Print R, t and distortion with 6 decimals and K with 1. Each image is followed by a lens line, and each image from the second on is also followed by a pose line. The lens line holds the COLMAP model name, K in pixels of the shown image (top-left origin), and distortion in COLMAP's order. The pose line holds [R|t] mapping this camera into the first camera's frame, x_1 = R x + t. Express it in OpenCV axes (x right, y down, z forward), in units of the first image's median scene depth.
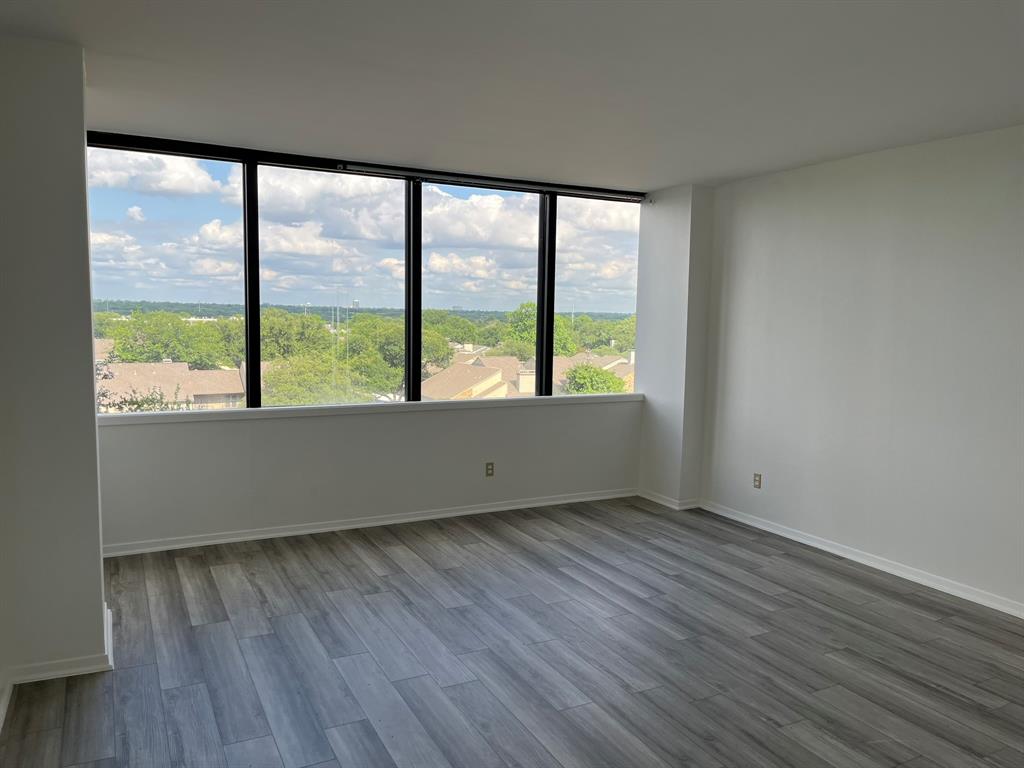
lens RADIAL K [[771.8, 0, 516.6], [0, 771.8, 386.4], [0, 0, 1]] dist [0.059326, -0.064124]
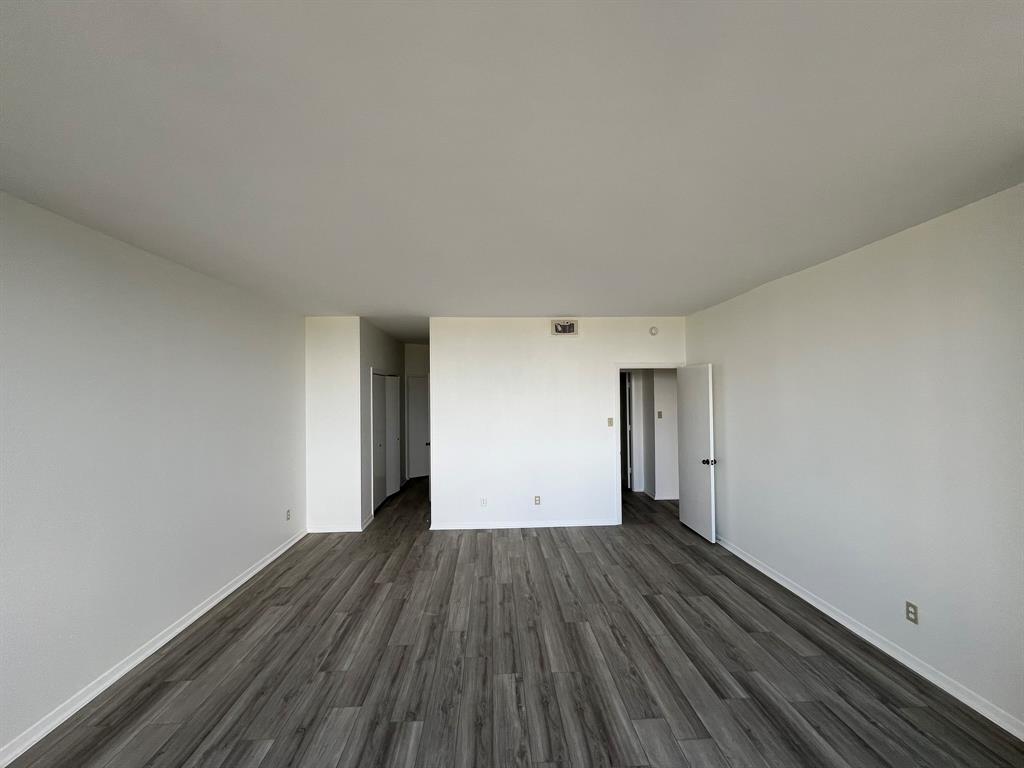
lens RADIAL K [[419.5, 0, 514.1], [0, 419.5, 383.7], [0, 0, 1]] dist [-0.002621, -0.000262]
pose [[-0.910883, 0.002722, 0.412656, -0.101922], [0.035858, 0.996718, 0.072577, -0.120008], [-0.411104, 0.080906, -0.907991, 1.089703]]
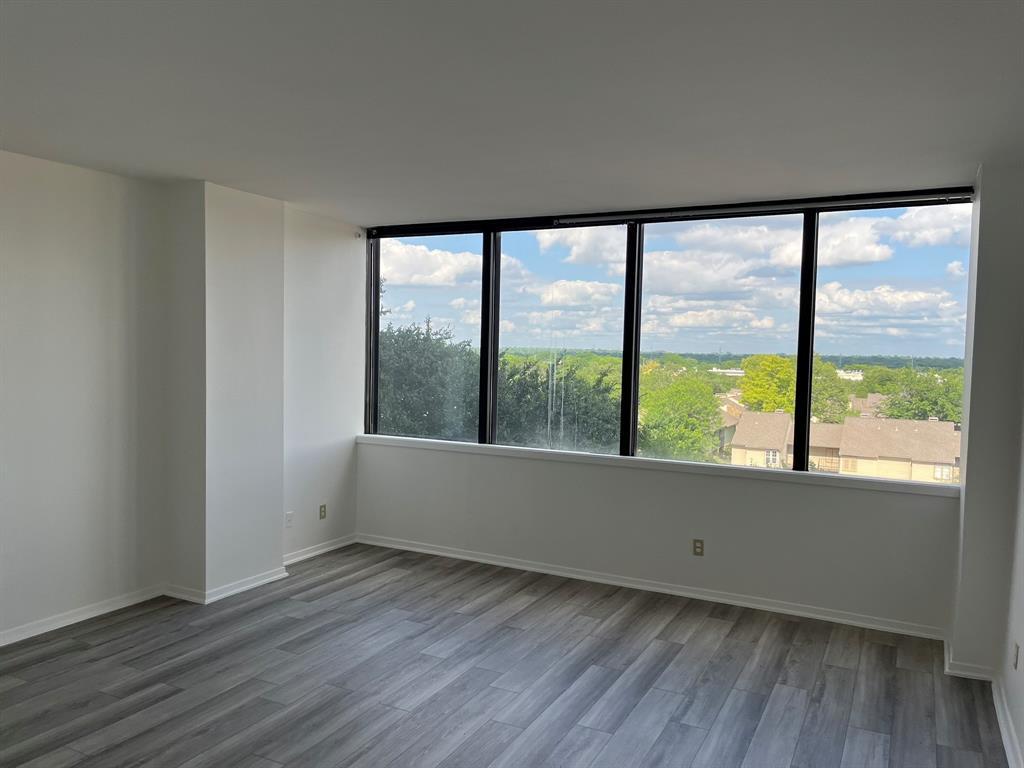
lens RADIAL K [[771.8, 0, 516.6], [0, 771.8, 386.4], [0, 0, 1]] dist [0.059326, -0.064124]
pose [[0.587757, 0.034351, -0.808308, 0.657798], [-0.092472, 0.995403, -0.024938, -0.035291], [0.803736, 0.089403, 0.588231, 0.403805]]
